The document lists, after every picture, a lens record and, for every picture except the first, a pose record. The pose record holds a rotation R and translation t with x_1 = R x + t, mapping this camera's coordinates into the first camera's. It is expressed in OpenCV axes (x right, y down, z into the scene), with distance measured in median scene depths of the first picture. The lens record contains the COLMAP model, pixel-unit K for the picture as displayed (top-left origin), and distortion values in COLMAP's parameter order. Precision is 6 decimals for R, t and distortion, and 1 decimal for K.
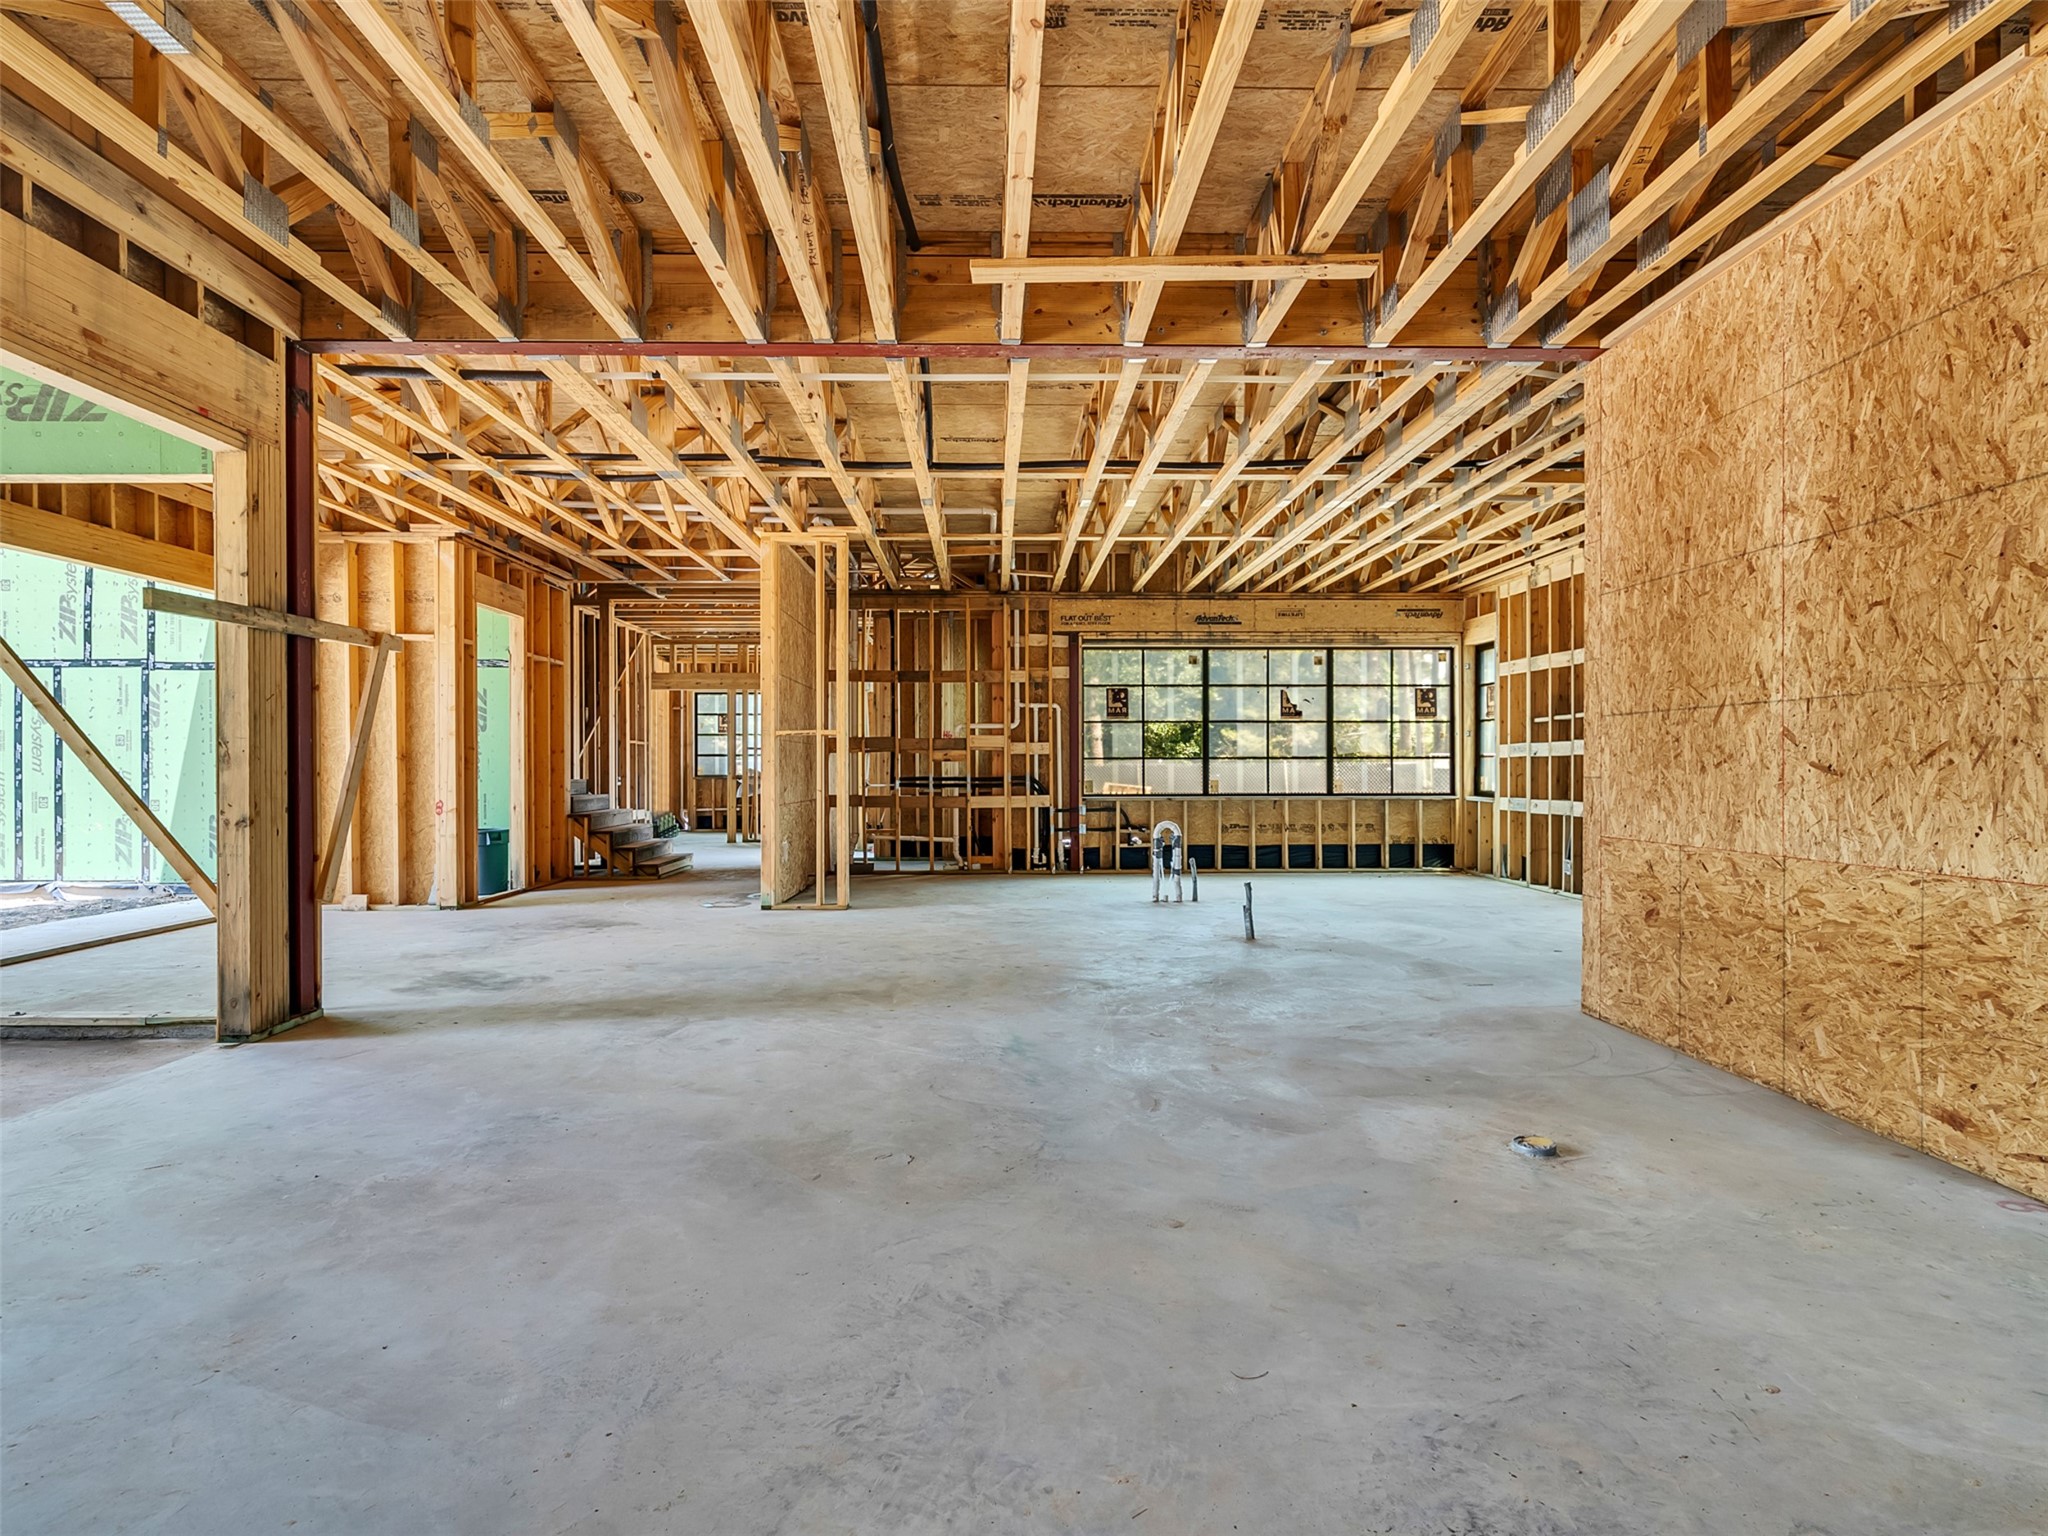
lens RADIAL K [[1054.7, 0, 1019.1], [0, 1054.7, 767.7], [0, 0, 1]] dist [-0.006372, 0.006223]
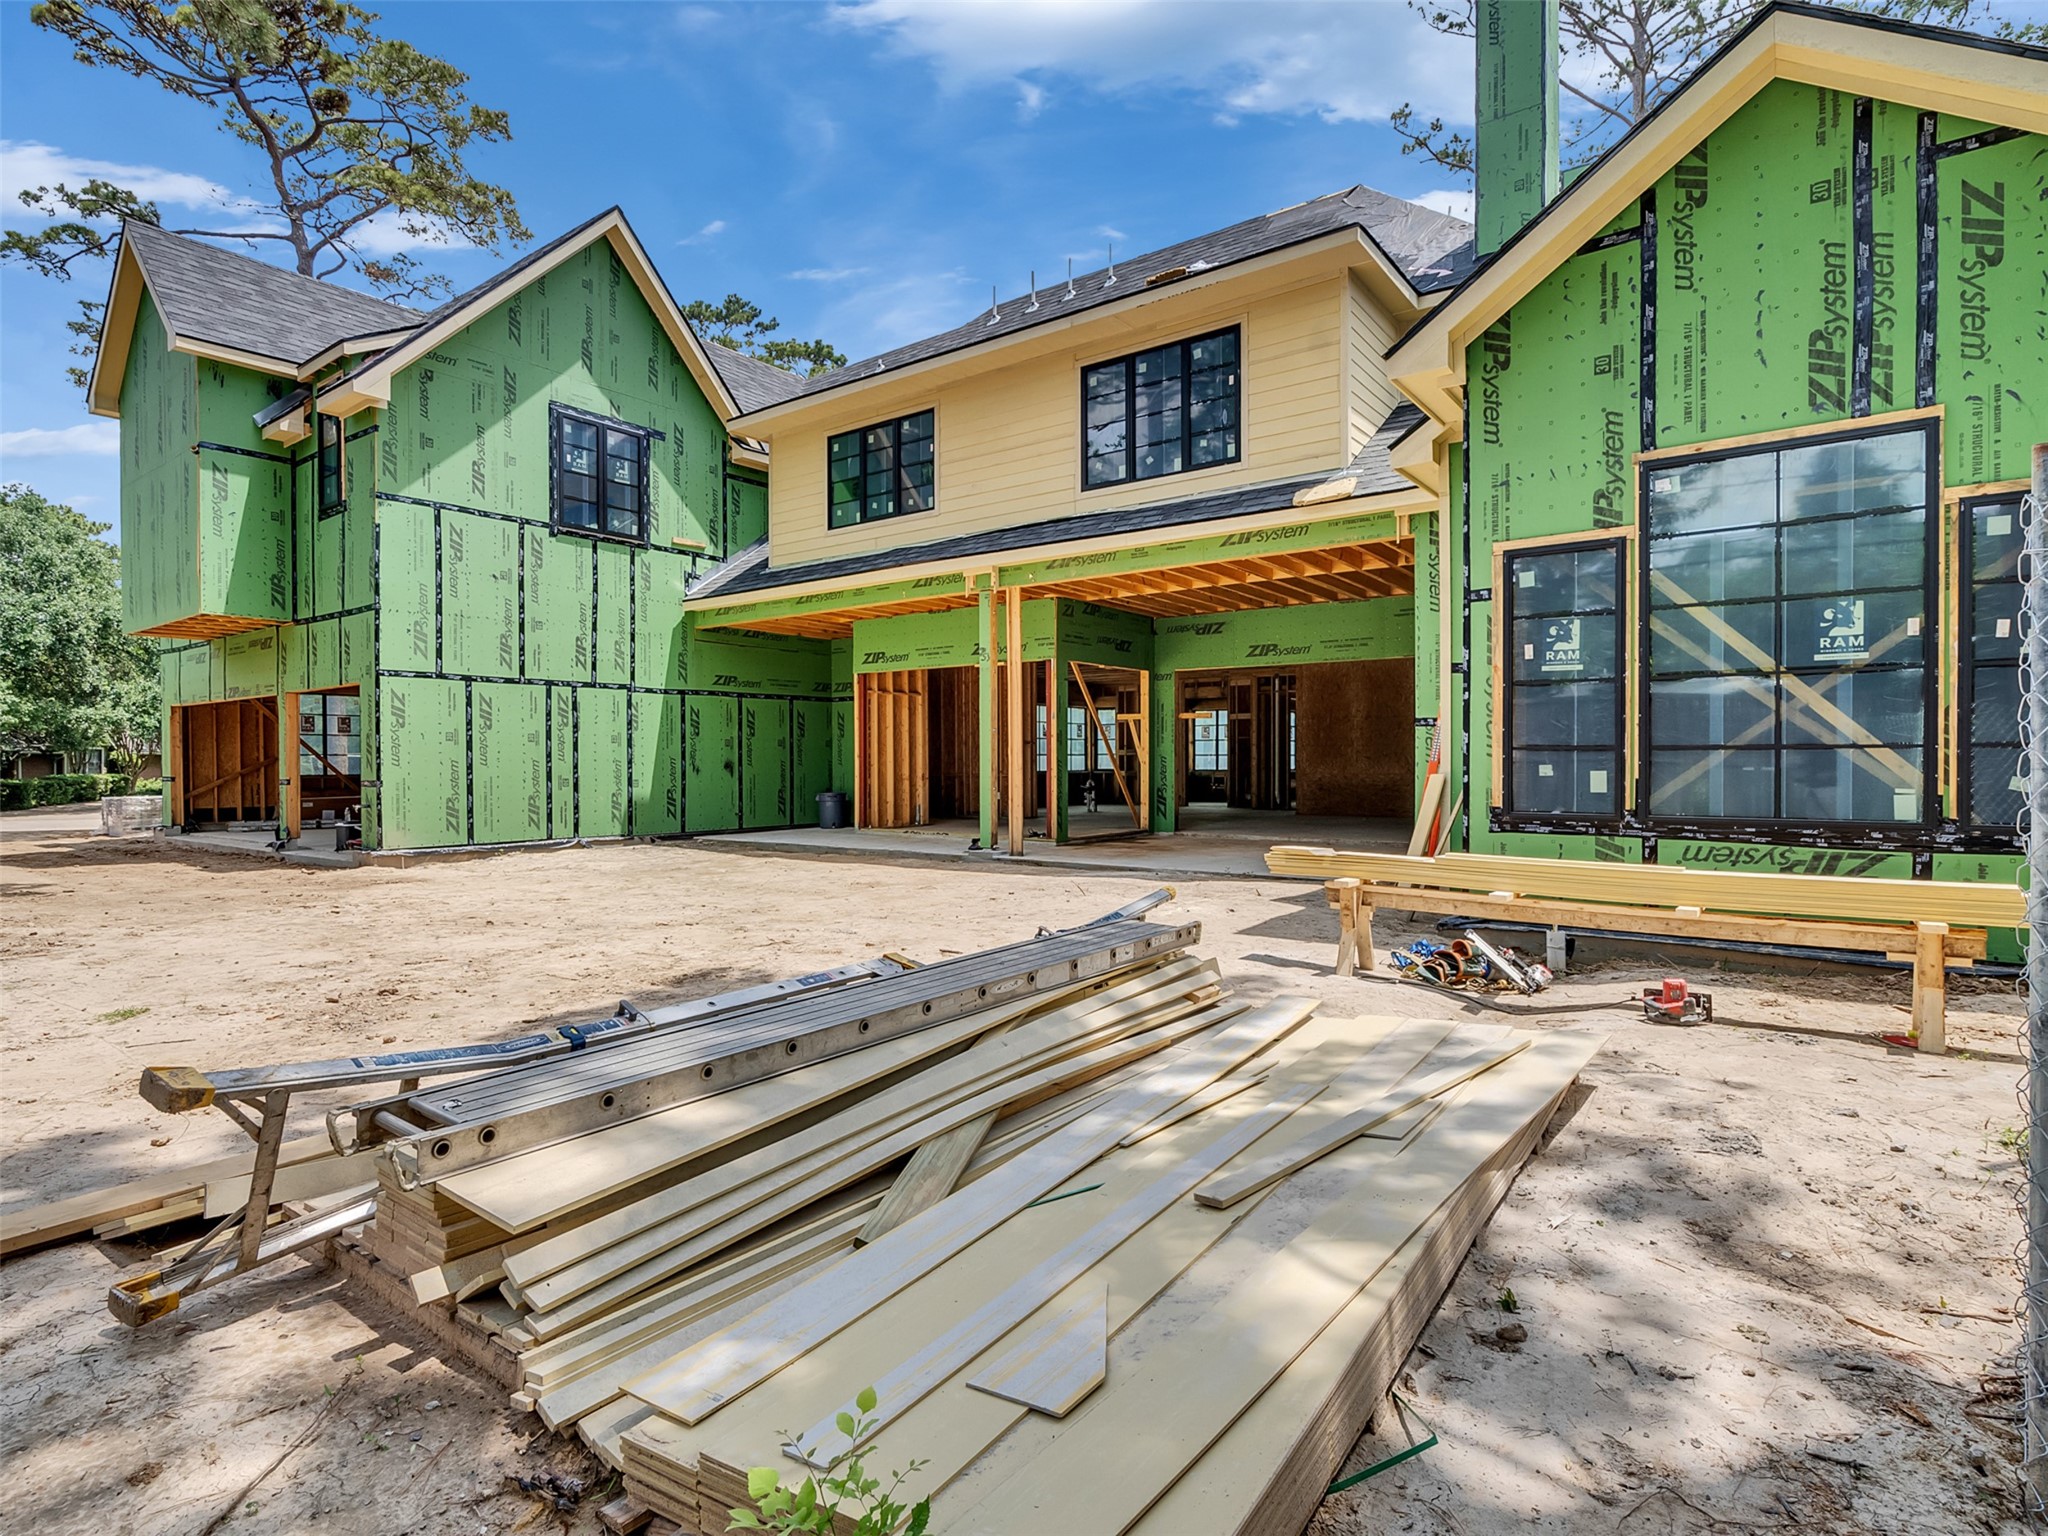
lens RADIAL K [[1054.7, 0, 1022.1], [0, 1054.7, 768.5], [0, 0, 1]] dist [-0.006372, 0.006223]
pose [[0.603014, -0.006568, 0.797704, -2.628651], [0.002527, 0.999977, 0.006324, 0.010567], [-0.797727, -0.001798, 0.603017, -0.521181]]
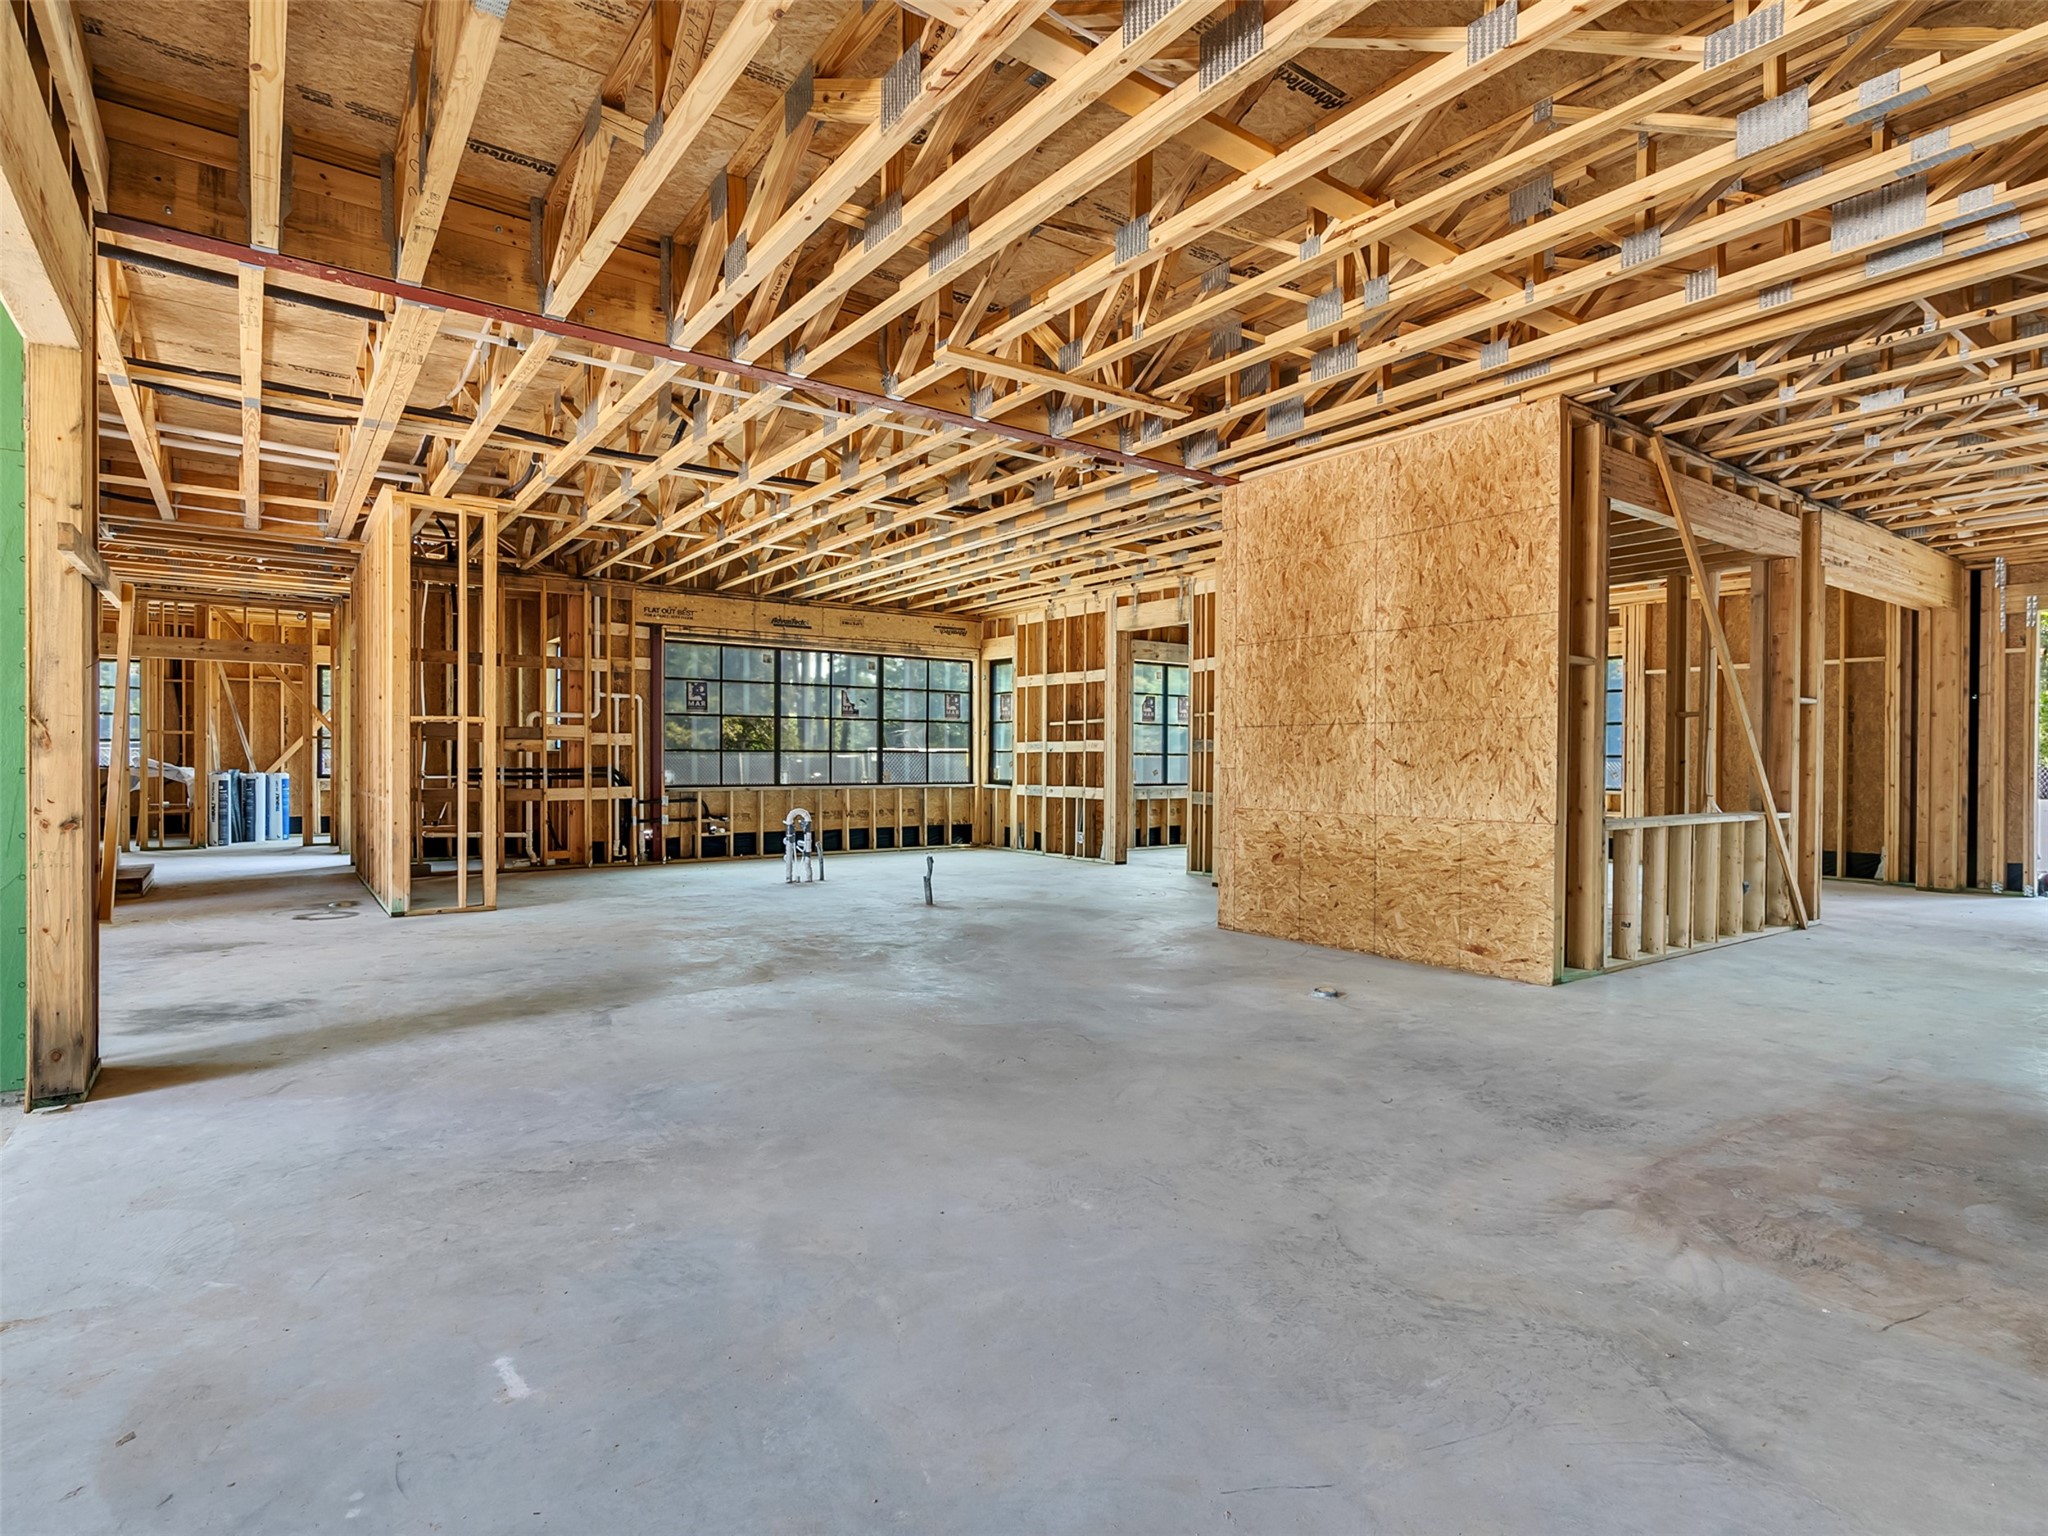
lens RADIAL K [[1054.7, 0, 1013.3], [0, 1054.7, 764.4], [0, 0, 1]] dist [-0.006372, 0.006223]
pose [[0.818193, 0.003359, 0.574933, -0.388887], [-0.005801, 0.999980, 0.002413, 0.001265], [-0.574914, -0.005309, 0.818197, -0.028142]]
